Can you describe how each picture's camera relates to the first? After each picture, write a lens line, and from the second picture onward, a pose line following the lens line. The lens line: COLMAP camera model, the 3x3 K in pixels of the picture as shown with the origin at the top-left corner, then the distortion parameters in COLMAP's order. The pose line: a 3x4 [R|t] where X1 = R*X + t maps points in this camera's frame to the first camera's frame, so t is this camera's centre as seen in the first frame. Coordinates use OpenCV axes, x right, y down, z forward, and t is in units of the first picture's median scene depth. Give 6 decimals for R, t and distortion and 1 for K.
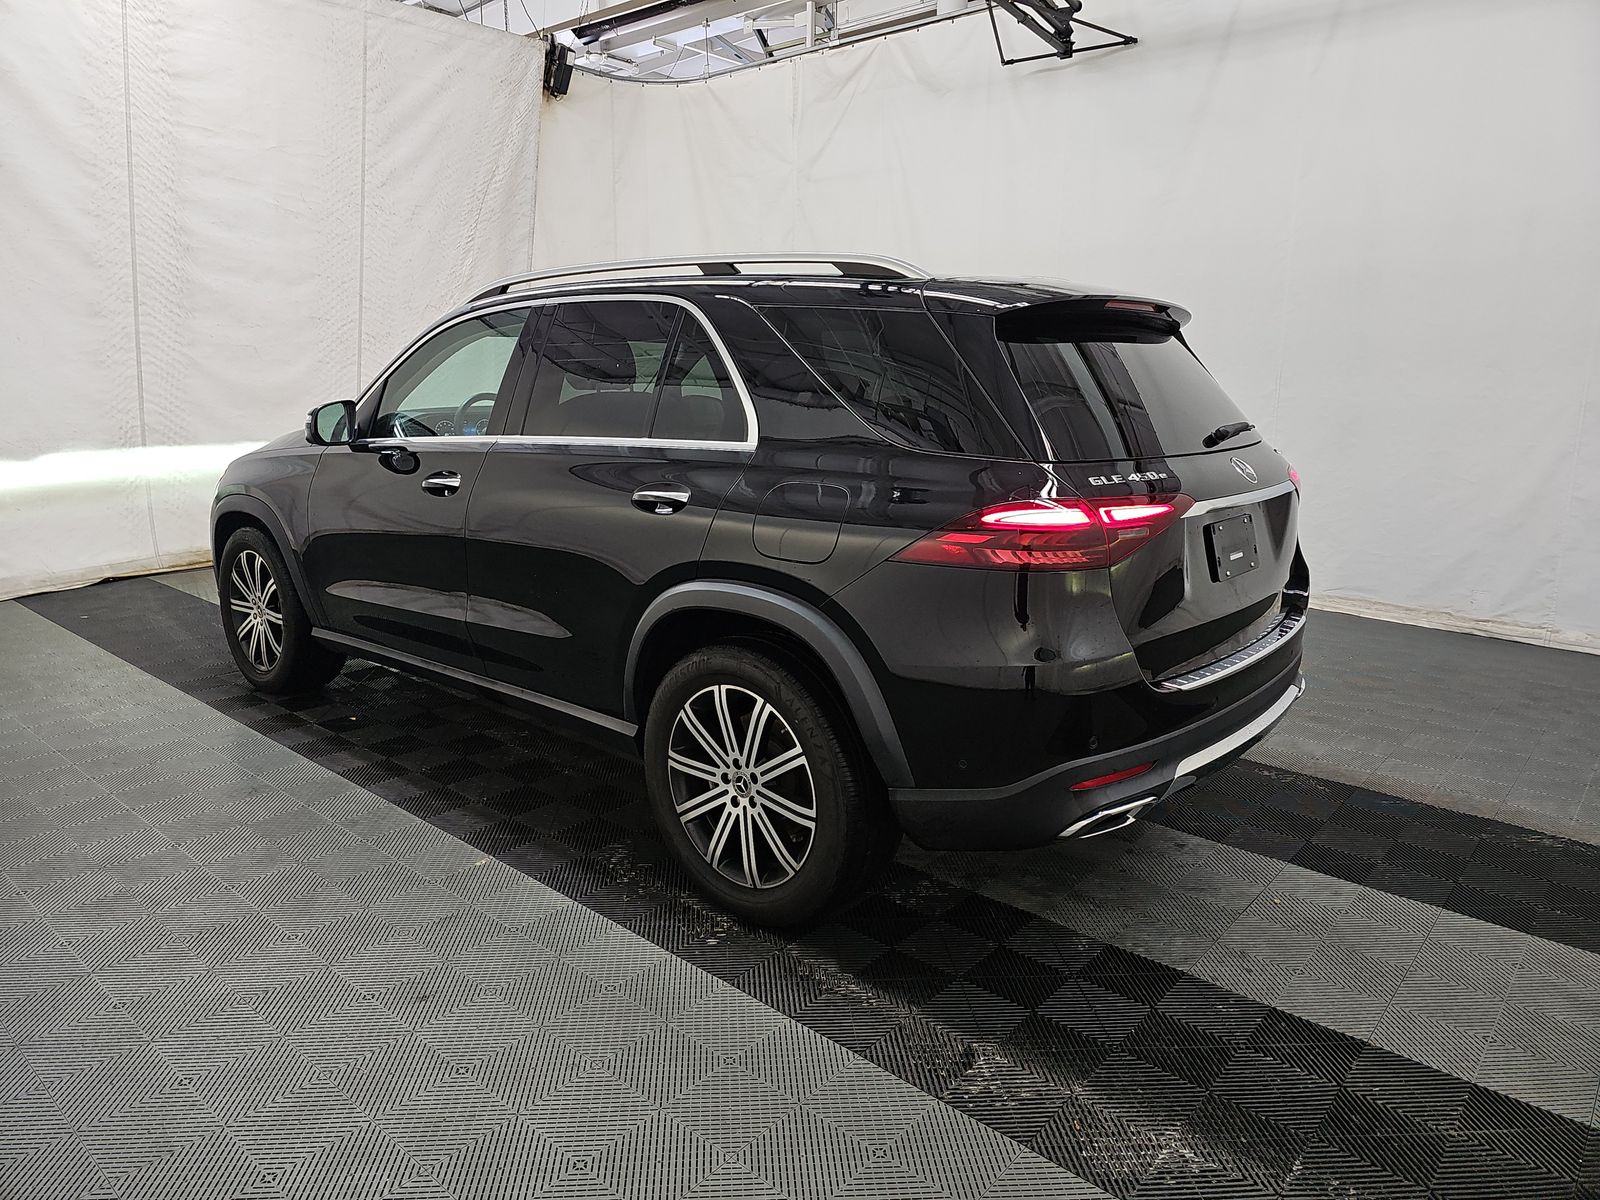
lens RADIAL K [[1060.9, 0, 808.6], [0, 1060.9, 600.0], [0, 0, 1]] dist [0.017891, -0.019321]
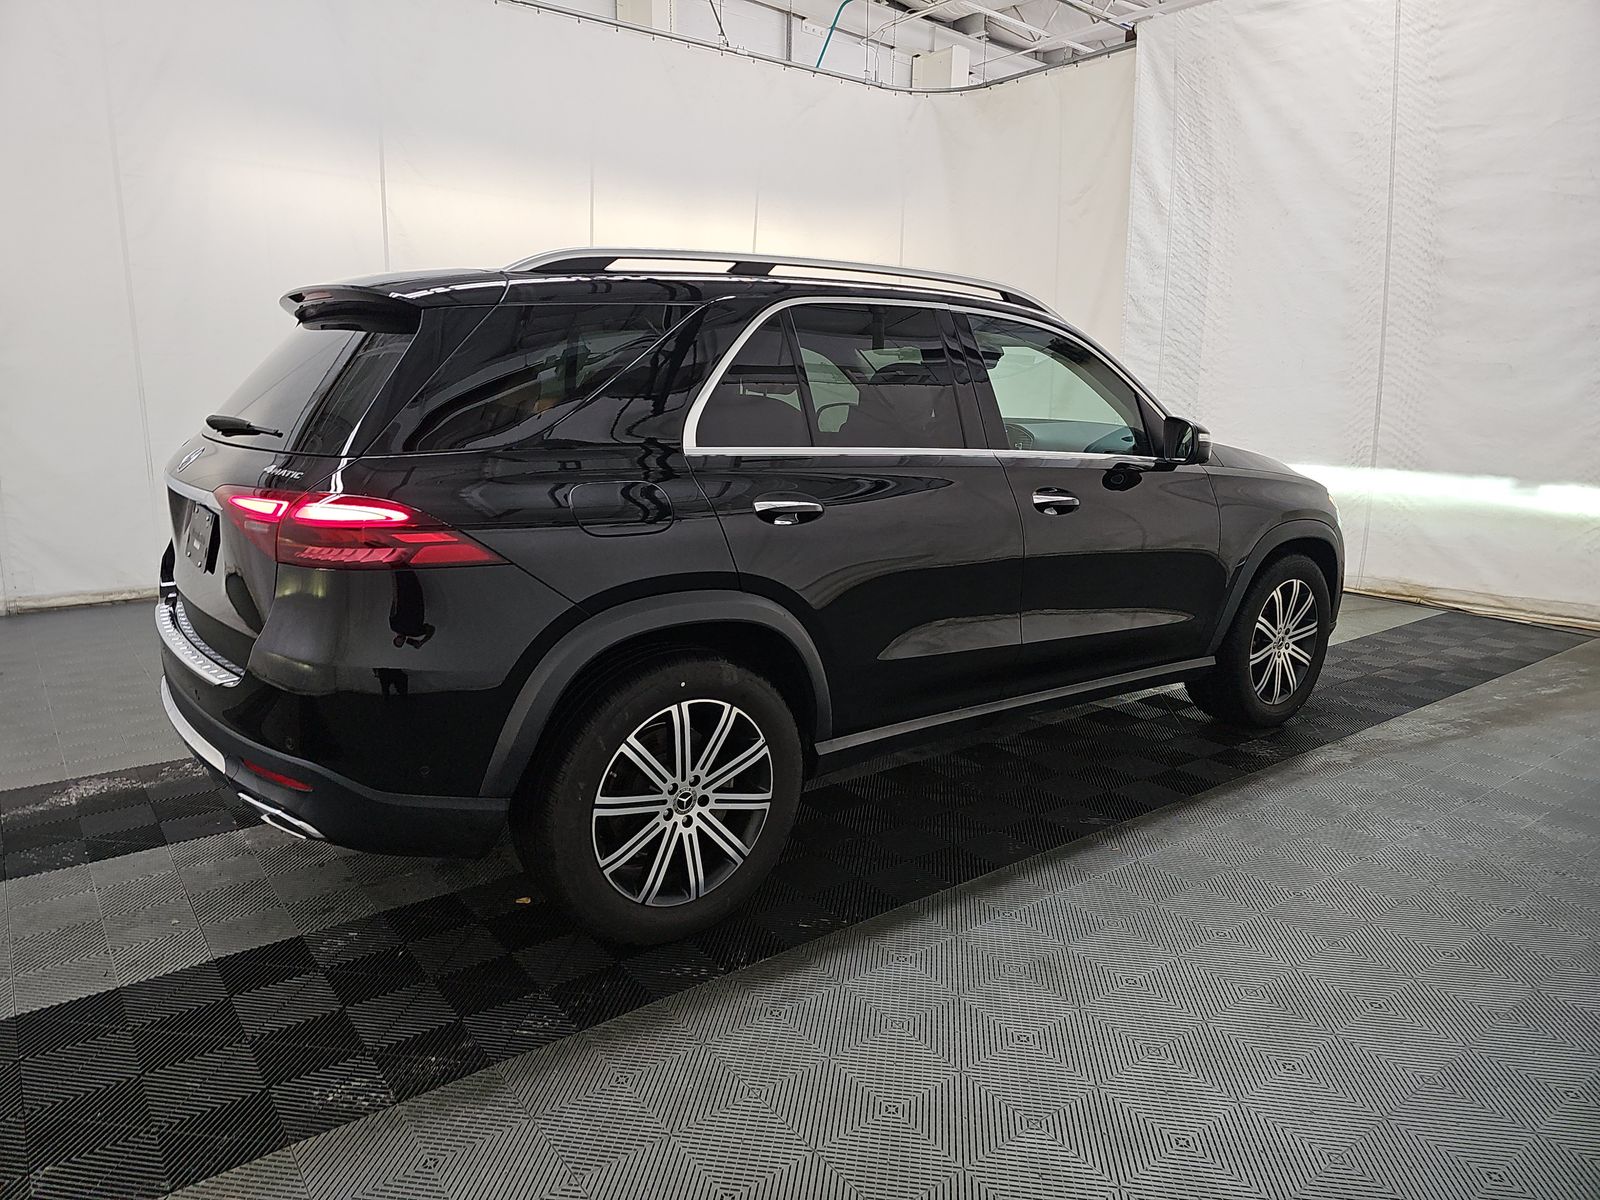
lens RADIAL K [[1060.9, 0, 809.9], [0, 1060.9, 597.9], [0, 0, 1]] dist [0.017891, -0.019321]
pose [[-0.206391, 0.182311, -0.961335, 0.479705], [-0.227068, 0.946743, 0.228294, -0.138795], [0.951758, 0.265406, -0.154002, 0.696574]]
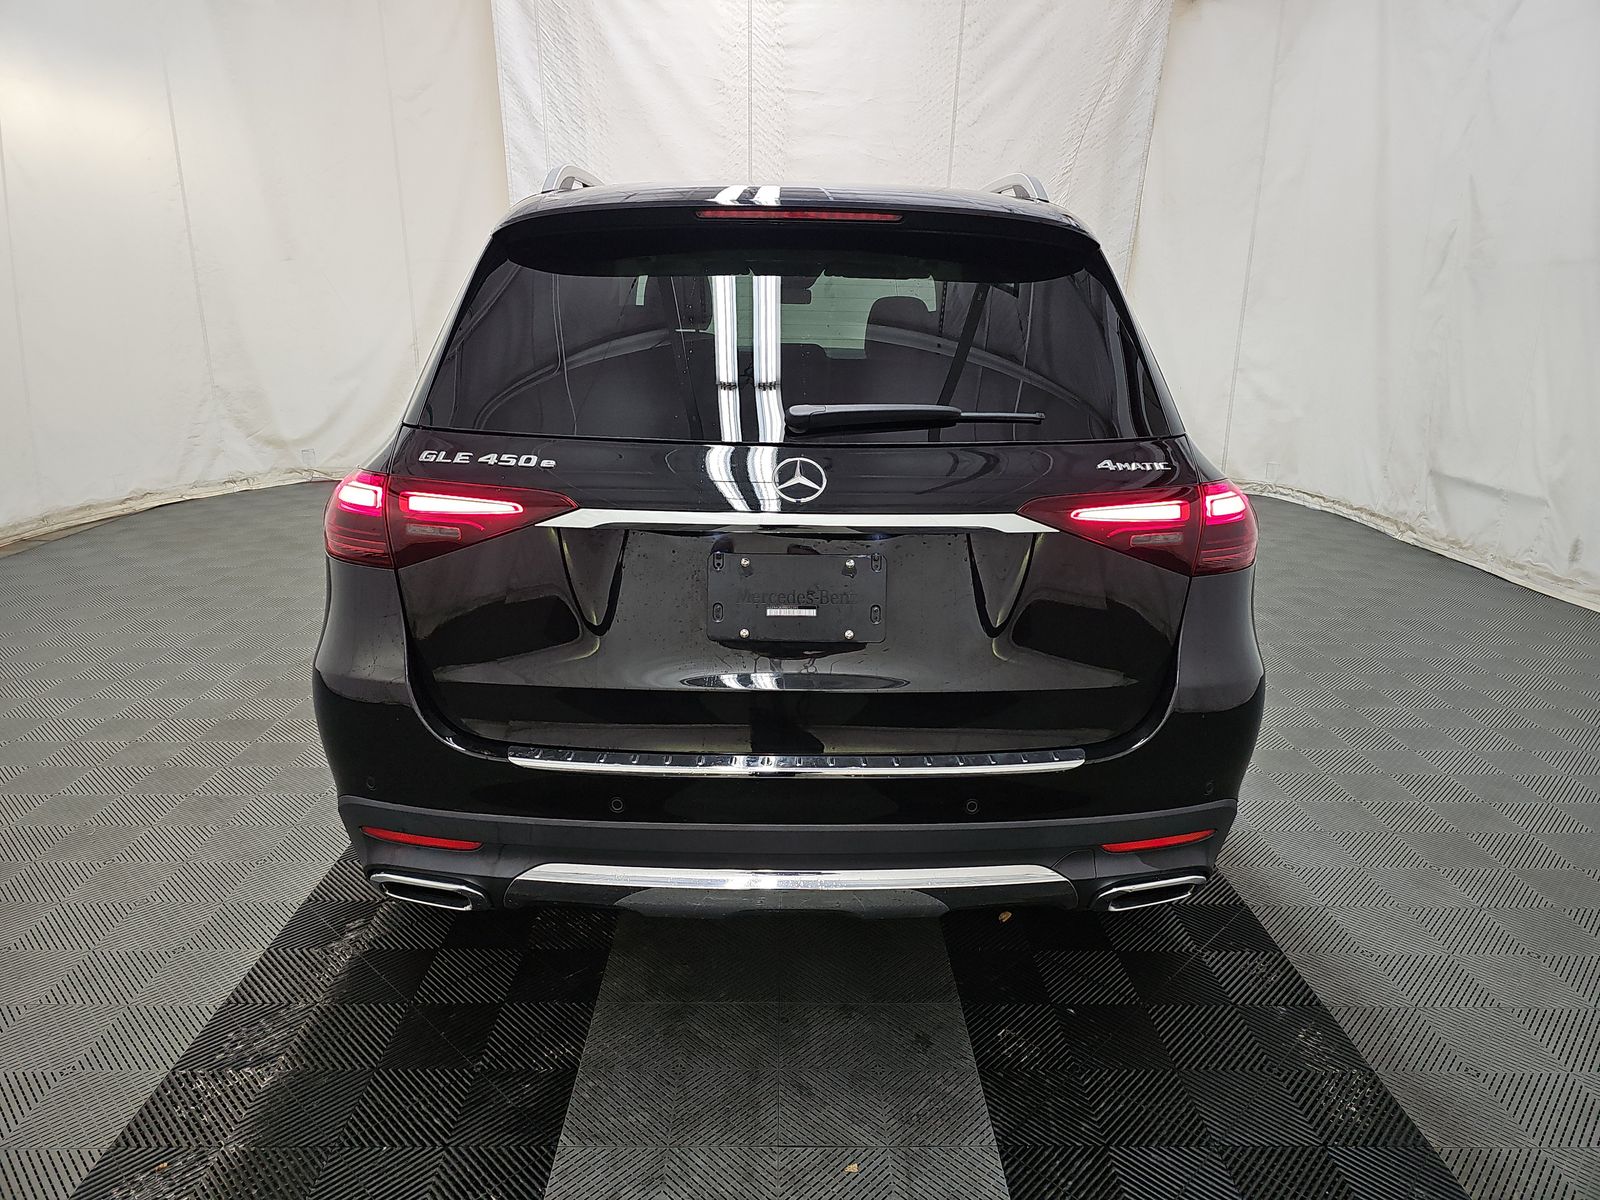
lens RADIAL K [[1060.9, 0, 803.3], [0, 1060.9, 617.2], [0, 0, 1]] dist [0.017891, -0.019321]
pose [[0.665306, 0.203035, -0.718432, 0.339705], [-0.164591, 0.978522, 0.124119, -0.037252], [0.728202, 0.035670, 0.684434, 0.240367]]
